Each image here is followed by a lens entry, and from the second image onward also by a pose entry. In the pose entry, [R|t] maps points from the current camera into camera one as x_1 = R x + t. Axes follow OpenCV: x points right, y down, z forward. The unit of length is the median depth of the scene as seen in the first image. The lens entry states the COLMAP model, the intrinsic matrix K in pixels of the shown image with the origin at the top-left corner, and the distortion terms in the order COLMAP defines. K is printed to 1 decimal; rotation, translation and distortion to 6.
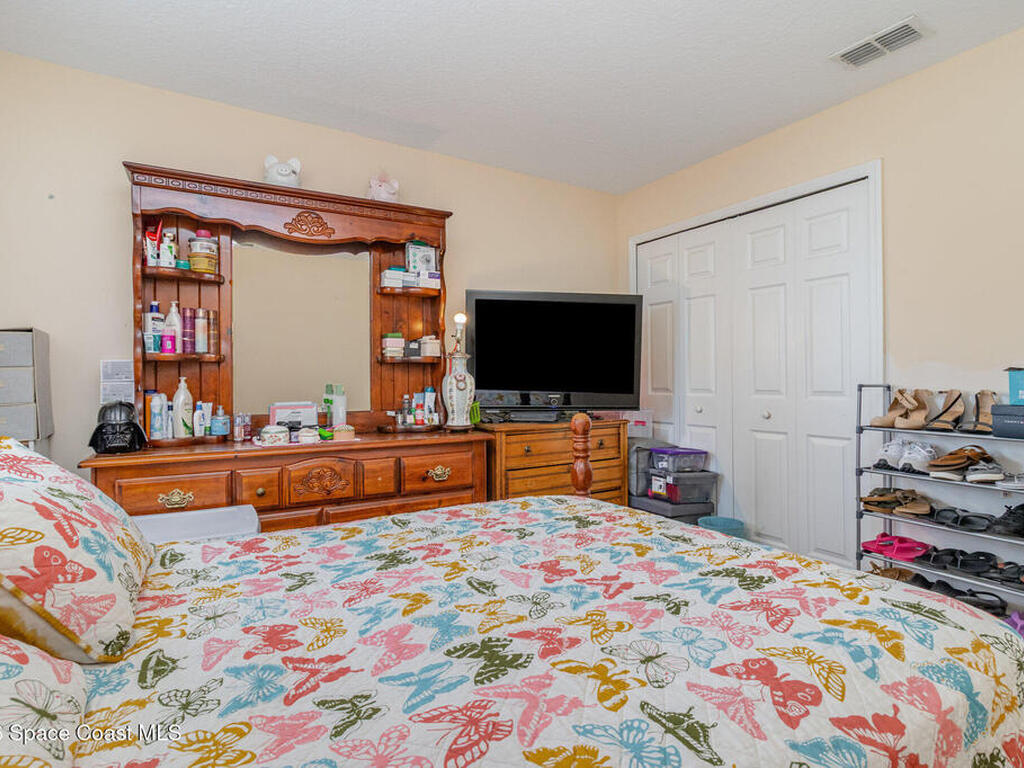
lens RADIAL K [[524.6, 0, 457.8], [0, 524.6, 383.3], [0, 0, 1]] dist [0.001640, -0.000110]
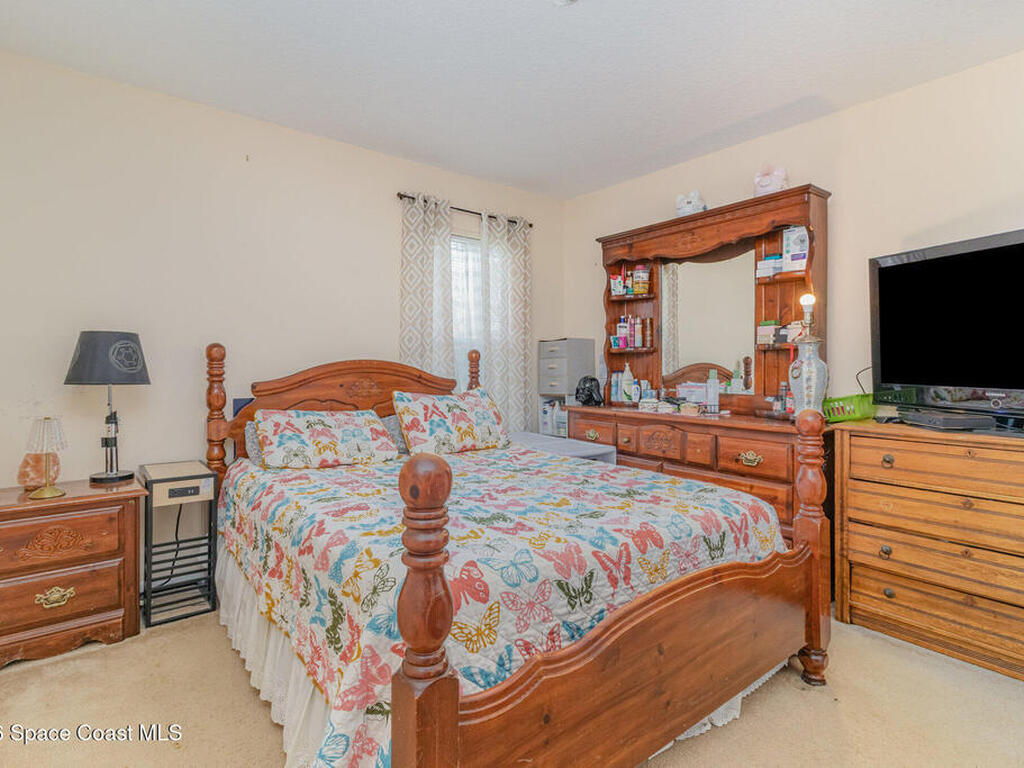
lens RADIAL K [[523.2, 0, 504.3], [0, 523.2, 380.1], [0, 0, 1]] dist [0.004392, -0.000029]
pose [[0.164460, 0.037473, -0.985672, 0.930812], [-0.011378, 0.999284, 0.036092, -0.013091], [0.986318, 0.005279, 0.164769, 0.373465]]
